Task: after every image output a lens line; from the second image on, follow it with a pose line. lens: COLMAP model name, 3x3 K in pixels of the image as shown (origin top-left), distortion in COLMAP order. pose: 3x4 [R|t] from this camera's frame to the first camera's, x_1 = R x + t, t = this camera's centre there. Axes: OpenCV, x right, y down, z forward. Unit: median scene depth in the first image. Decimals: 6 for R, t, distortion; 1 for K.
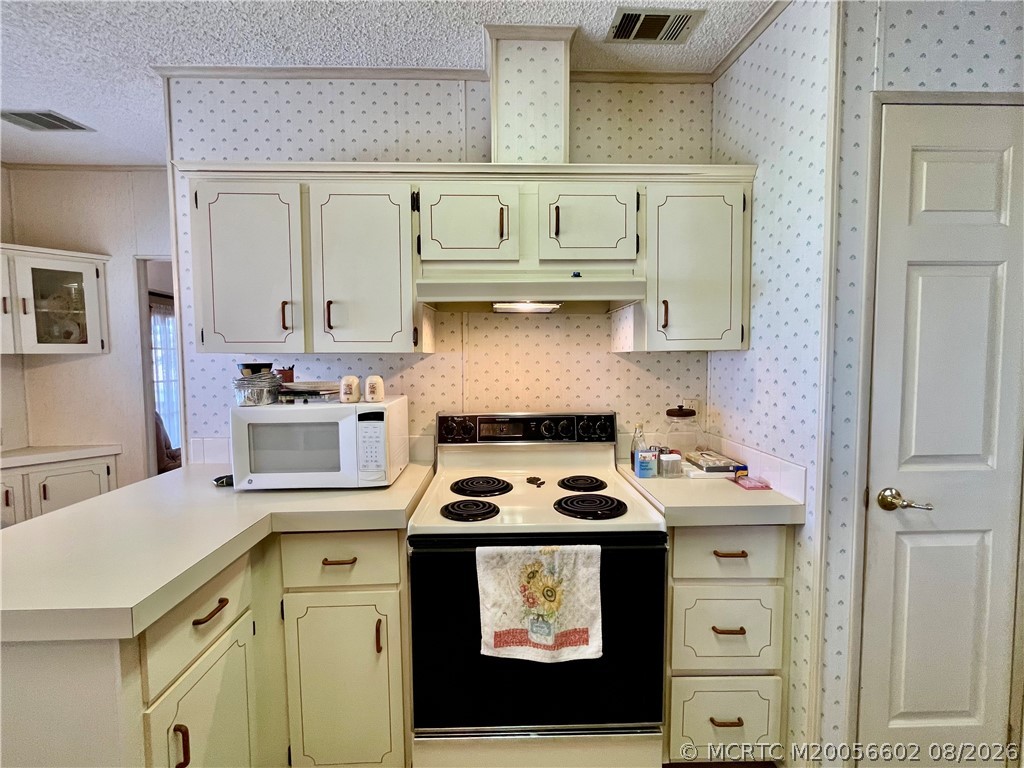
lens RADIAL K [[420.9, 0, 509.4], [0, 420.9, 382.7], [0, 0, 1]] dist [-0.000835, -0.000730]
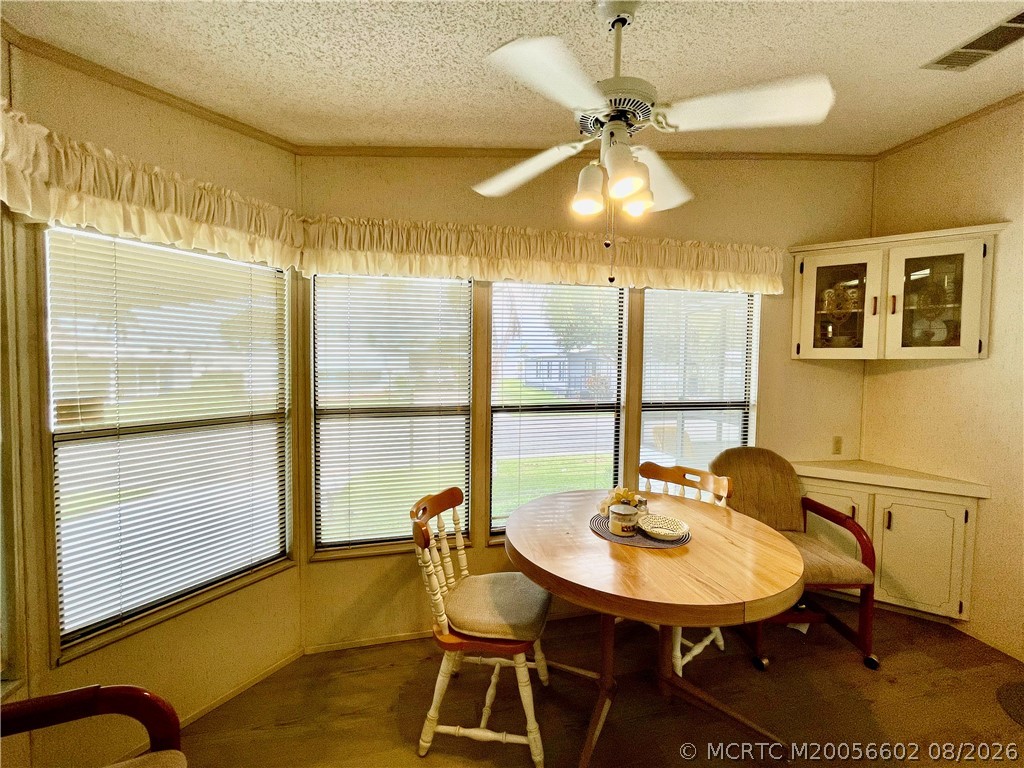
lens RADIAL K [[420.9, 0, 509.4], [0, 420.9, 382.7], [0, 0, 1]] dist [-0.000835, -0.000730]
pose [[0.198590, 0.050565, -0.978777, -0.630728], [-0.070334, 0.996829, 0.037227, 0.004494], [0.977556, 0.061449, 0.201516, 0.075069]]
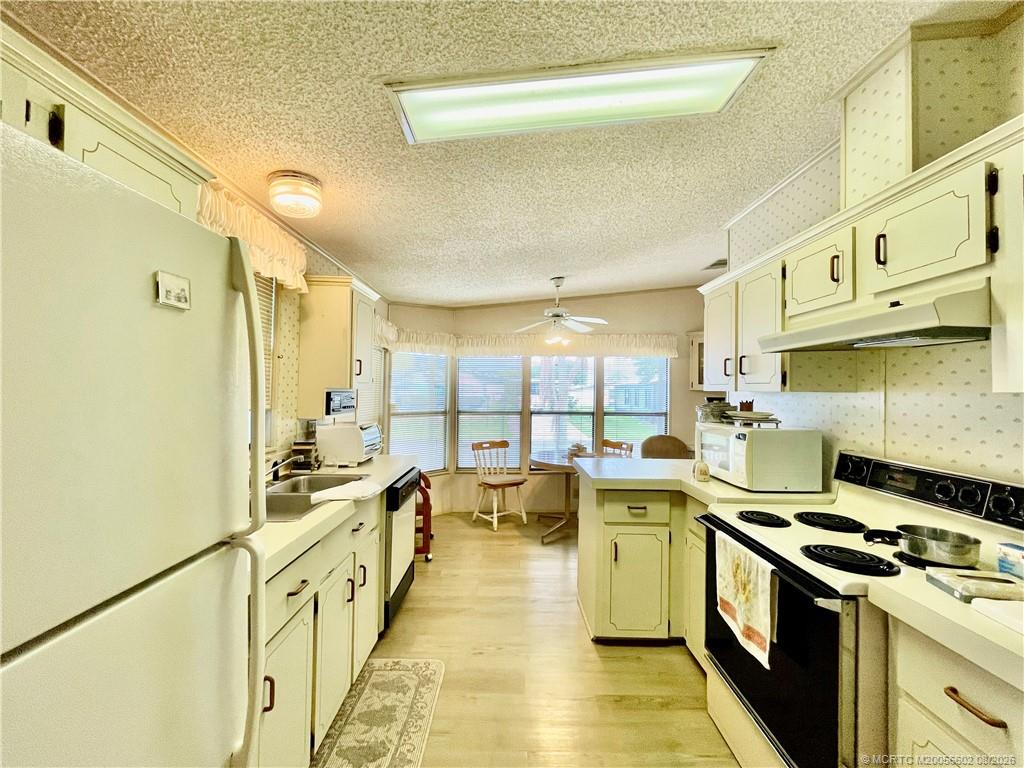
lens RADIAL K [[420.9, 0, 509.4], [0, 420.9, 382.7], [0, 0, 1]] dist [-0.000835, -0.000730]
pose [[-0.021224, -0.012835, -0.999692, 0.778551], [-0.072514, 0.997304, -0.011265, -0.019359], [0.997142, 0.072252, -0.022097, 0.173387]]
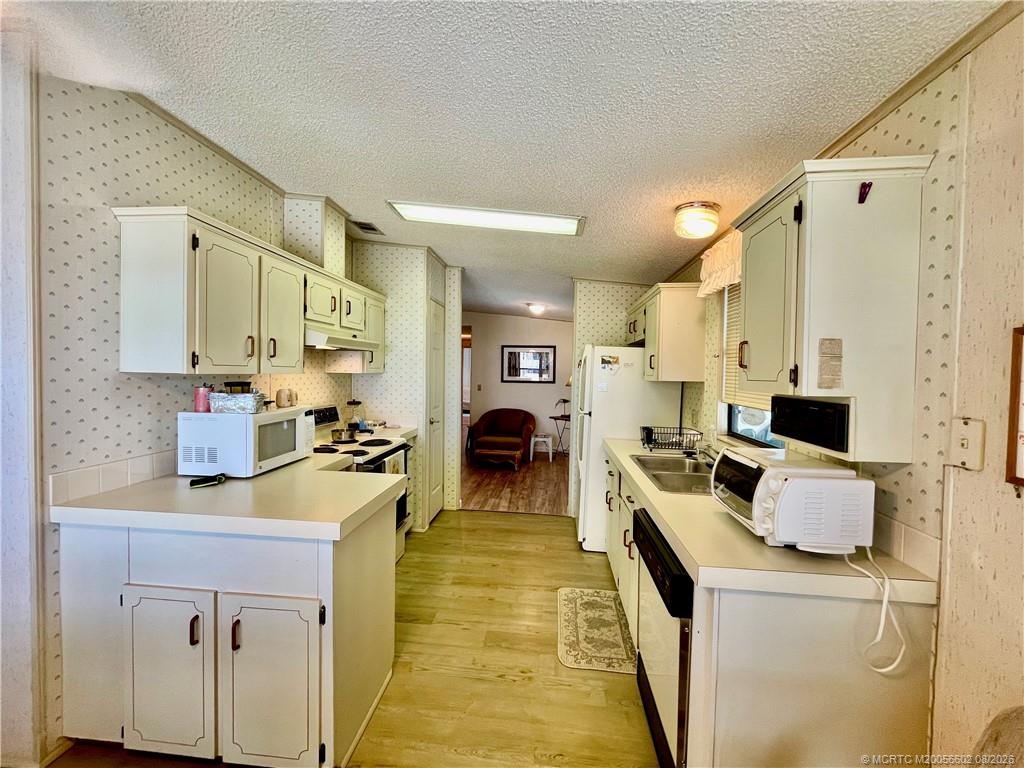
lens RADIAL K [[420.9, 0, 509.4], [0, 420.9, 382.7], [0, 0, 1]] dist [-0.000835, -0.000730]
pose [[0.123606, -0.017773, 0.992172, -1.326967], [0.040683, 0.999090, 0.012829, -0.019626], [-0.991497, 0.038778, 0.124217, 0.005310]]
